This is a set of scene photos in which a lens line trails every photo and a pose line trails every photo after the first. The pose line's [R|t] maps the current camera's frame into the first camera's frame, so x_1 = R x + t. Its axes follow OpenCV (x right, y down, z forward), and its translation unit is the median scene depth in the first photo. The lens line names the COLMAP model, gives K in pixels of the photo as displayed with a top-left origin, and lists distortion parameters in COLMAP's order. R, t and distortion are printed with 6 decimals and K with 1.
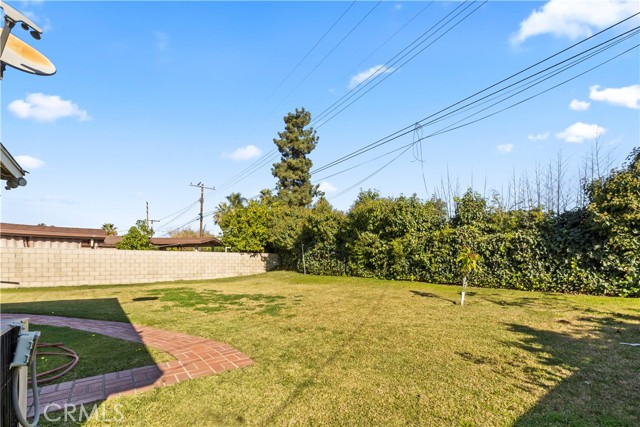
lens RADIAL K [[273.0, 0, 317.7], [0, 273.0, 227.2], [0, 0, 1]] dist [0.002711, 0.000451]
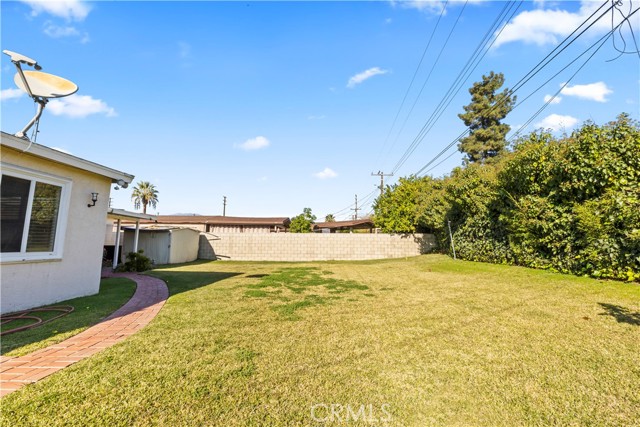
lens RADIAL K [[258.2, 0, 320.2], [0, 258.2, 190.2], [0, 0, 1]] dist [-0.000025, 0.000089]
pose [[0.772841, -0.126281, -0.621908, 0.145953], [0.077700, 0.991457, -0.104763, 0.024243], [0.629825, 0.032643, 0.776051, 0.181239]]
